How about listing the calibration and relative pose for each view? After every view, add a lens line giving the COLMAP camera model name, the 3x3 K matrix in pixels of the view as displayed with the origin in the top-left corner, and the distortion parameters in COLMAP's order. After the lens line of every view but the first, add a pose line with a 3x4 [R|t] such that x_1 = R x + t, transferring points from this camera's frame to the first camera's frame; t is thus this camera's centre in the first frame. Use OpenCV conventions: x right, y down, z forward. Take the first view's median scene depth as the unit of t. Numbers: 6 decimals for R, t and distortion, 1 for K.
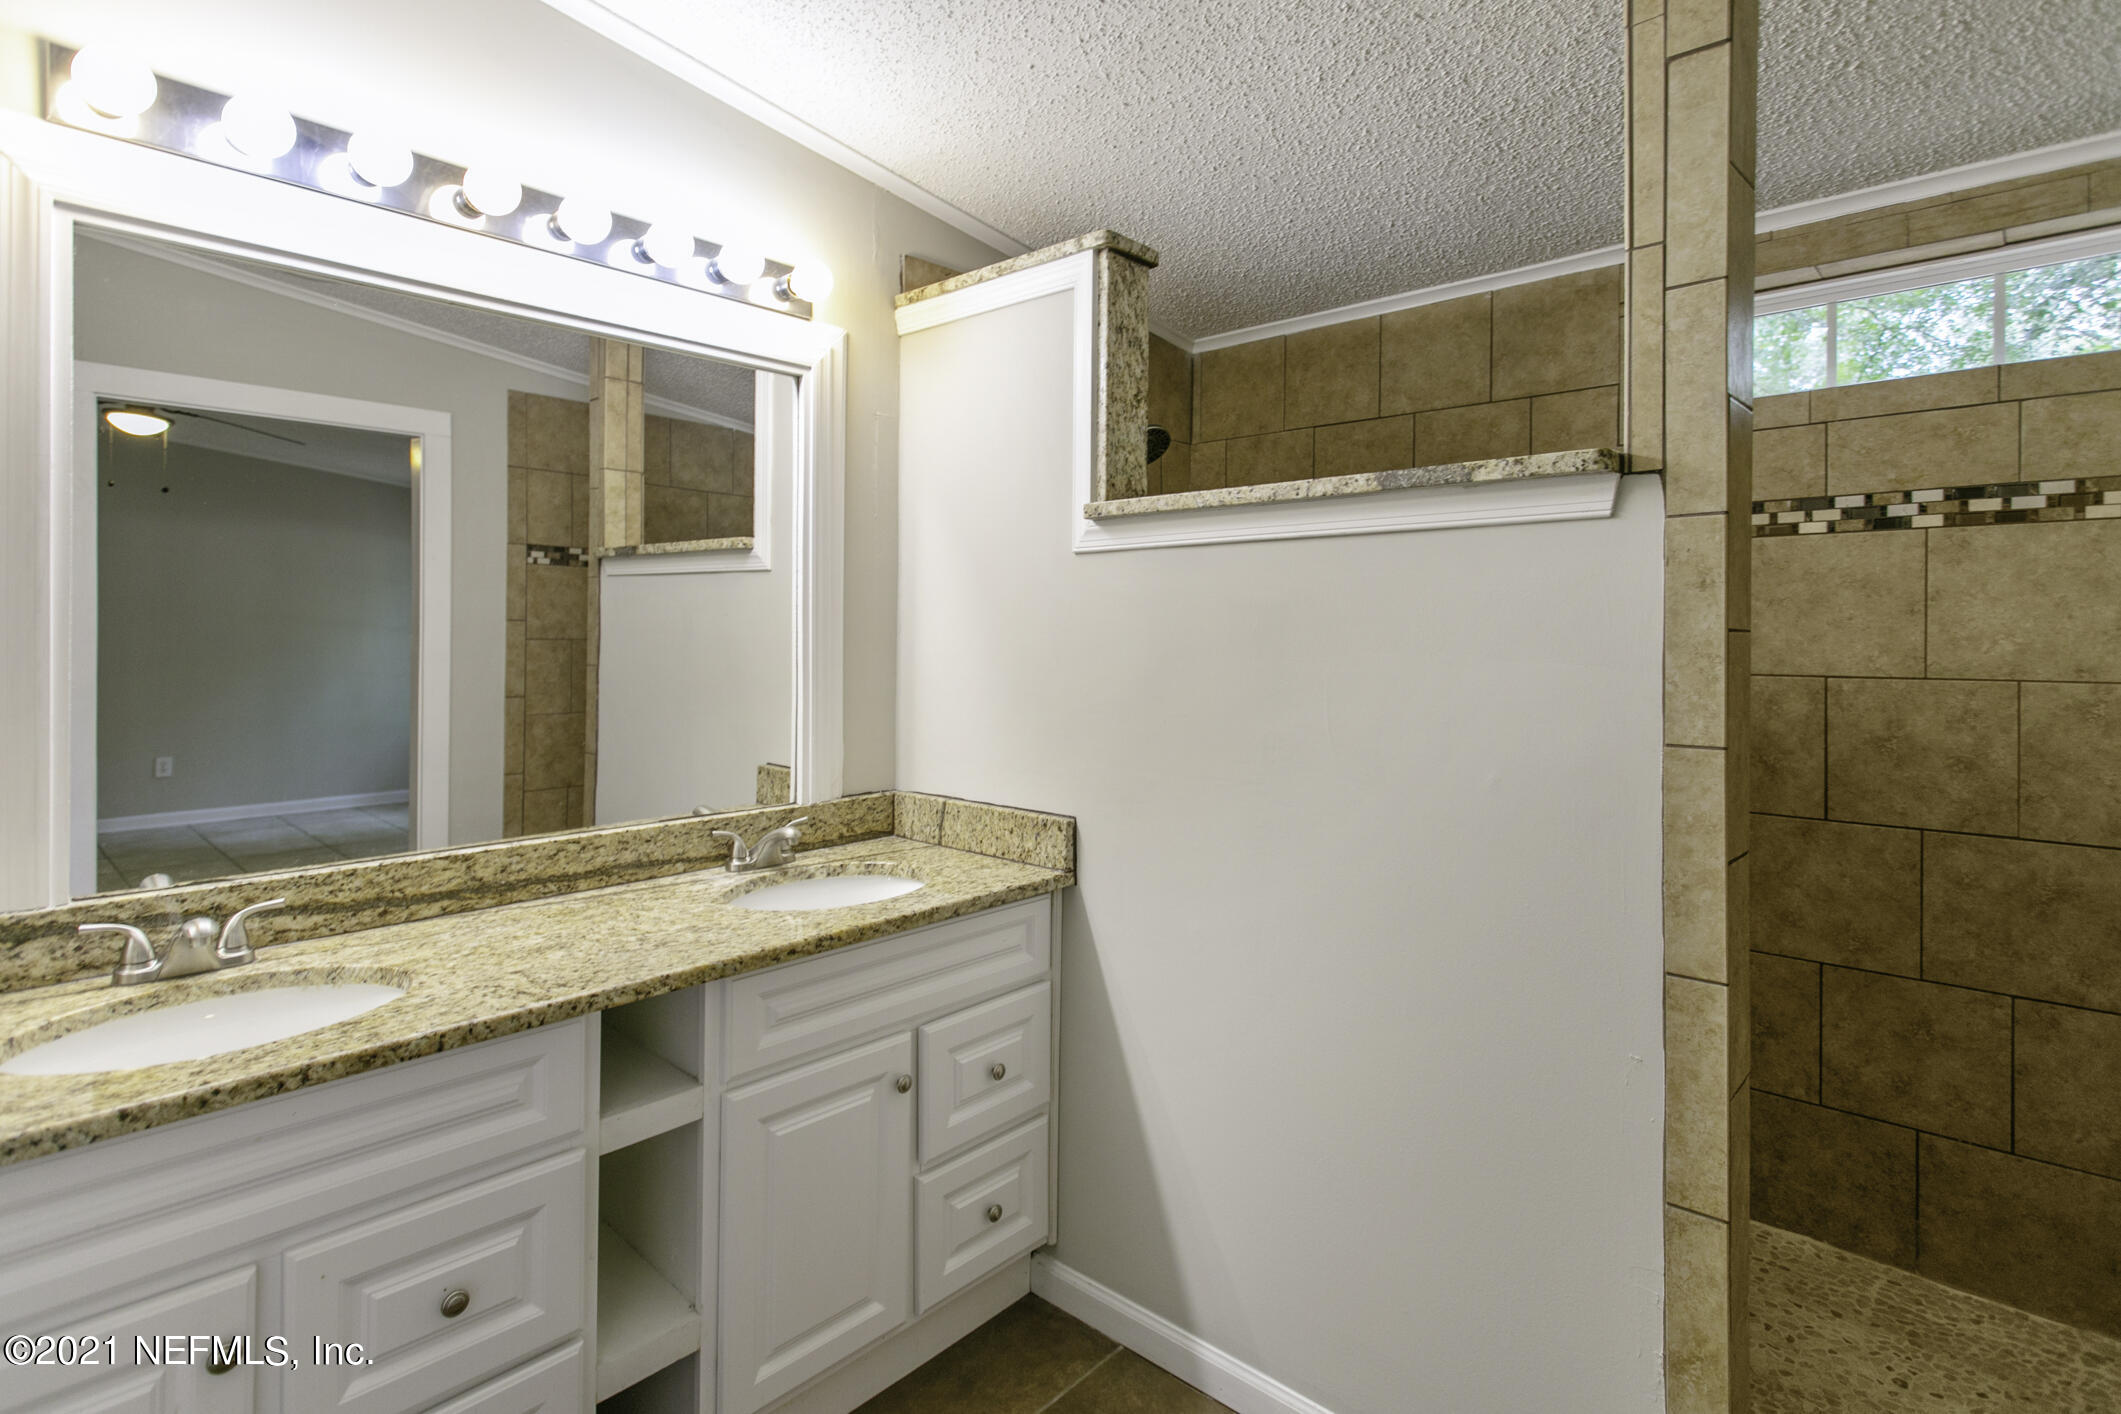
lens RADIAL K [[1070.6, 0, 1030.3], [0, 1070.6, 637.0], [0, 0, 1]] dist [0.004686, 0.001142]
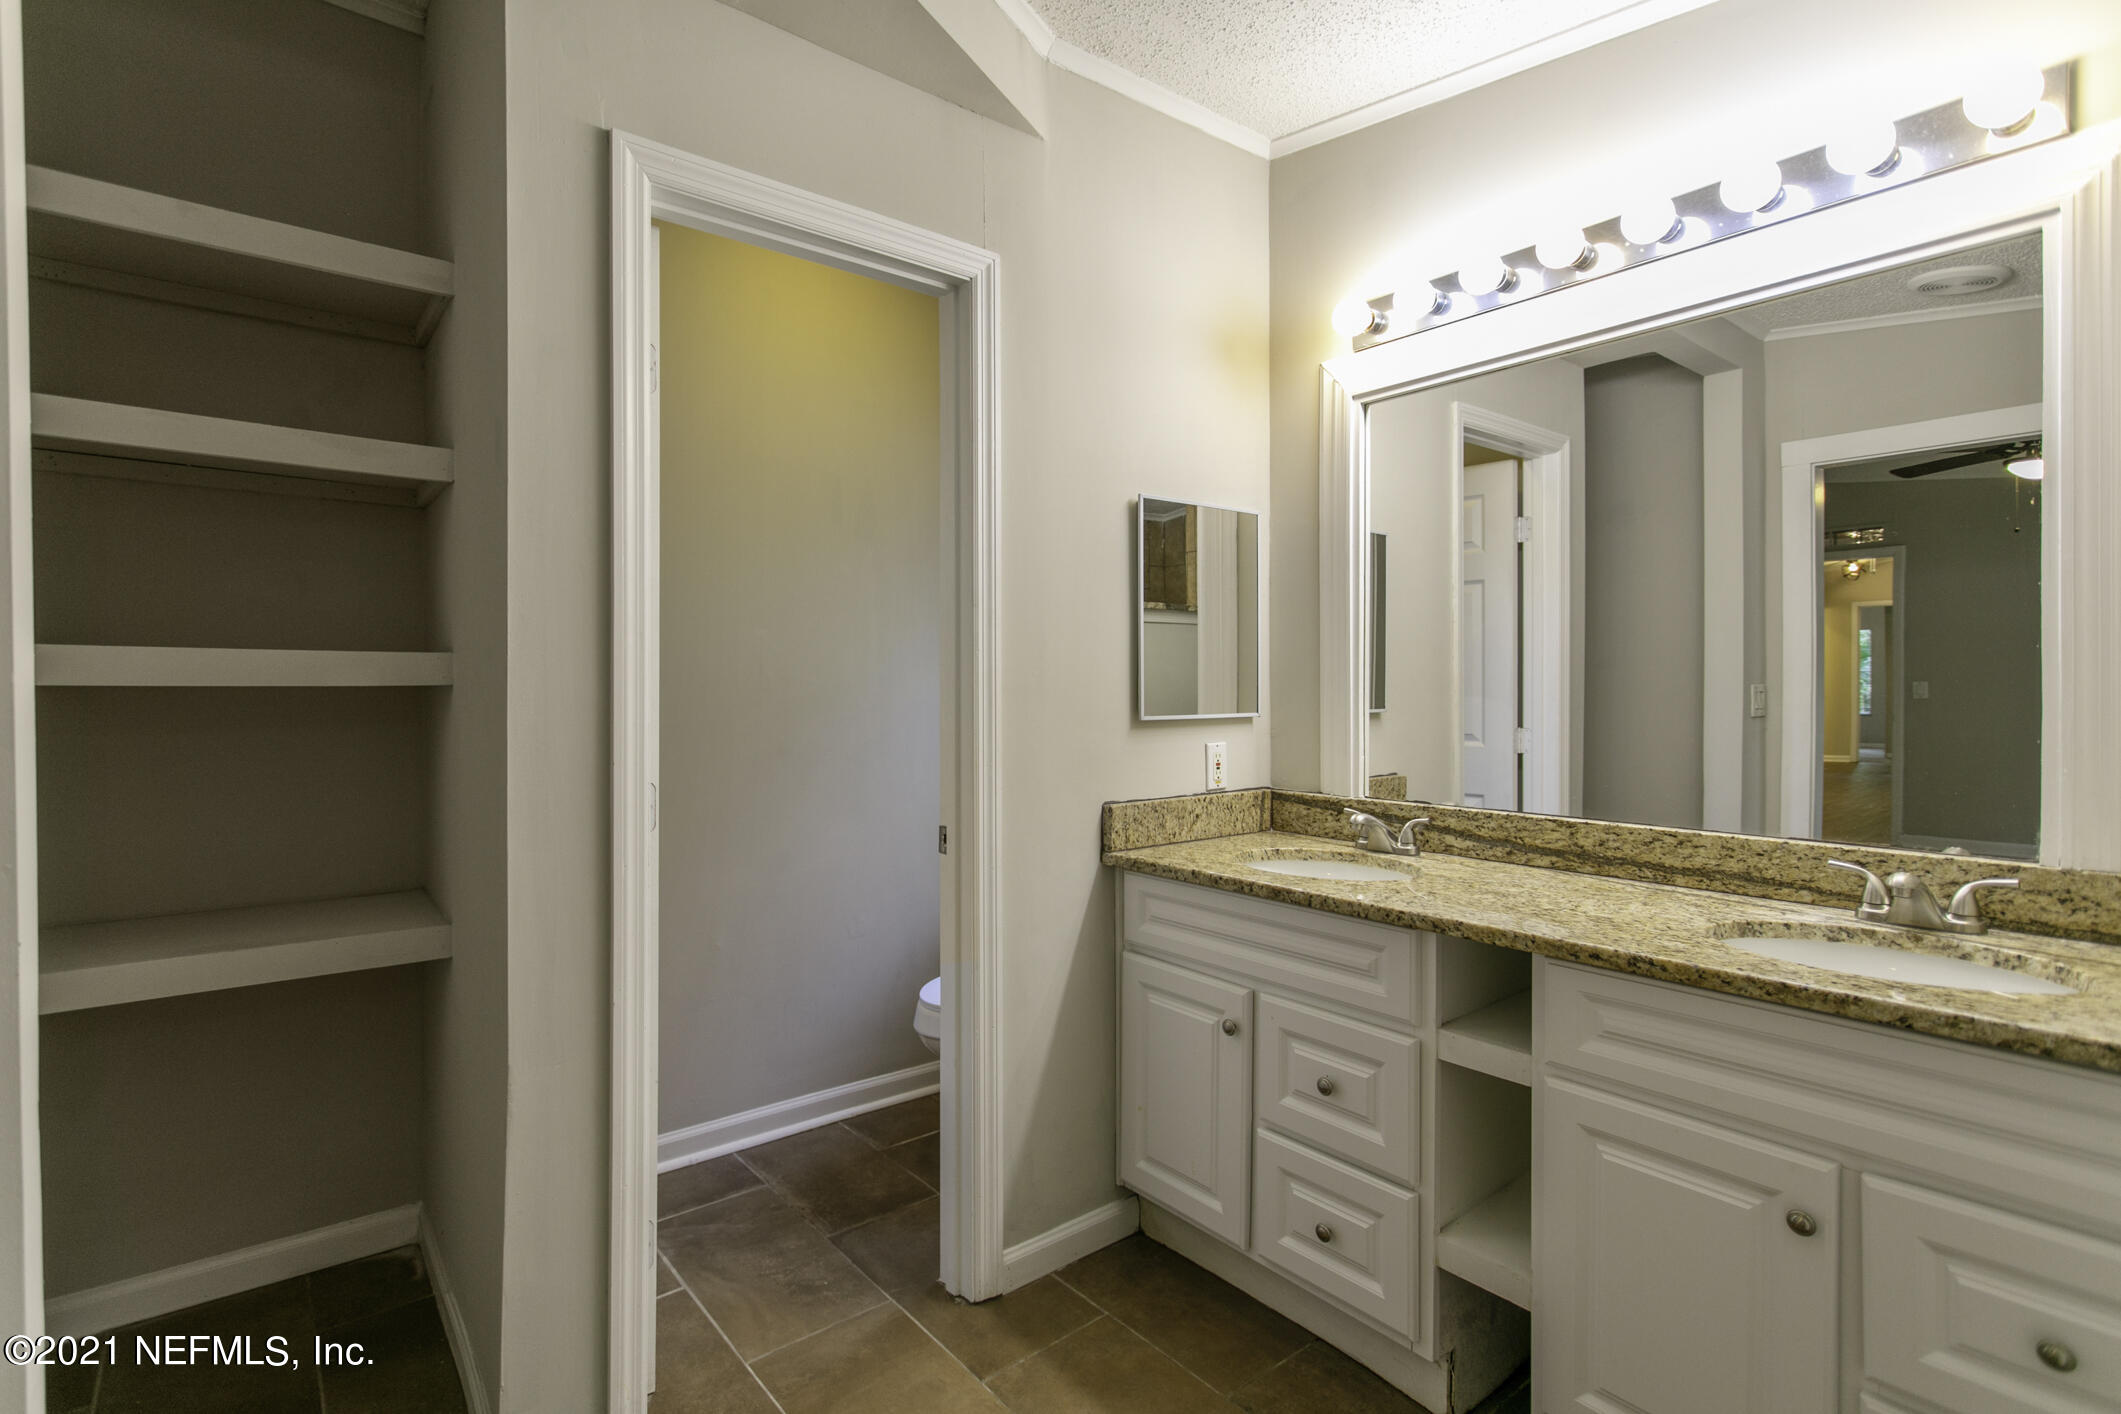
lens RADIAL K [[1013.3, 0, 1066.0], [0, 1013.3, 671.7], [0, 0, 1]] dist [0.006553, 0.000505]
pose [[-0.134933, -0.017388, -0.990702, 0.646413], [-0.003047, 0.999849, -0.017134, 0.061006], [0.990850, 0.000707, -0.134966, 0.612981]]
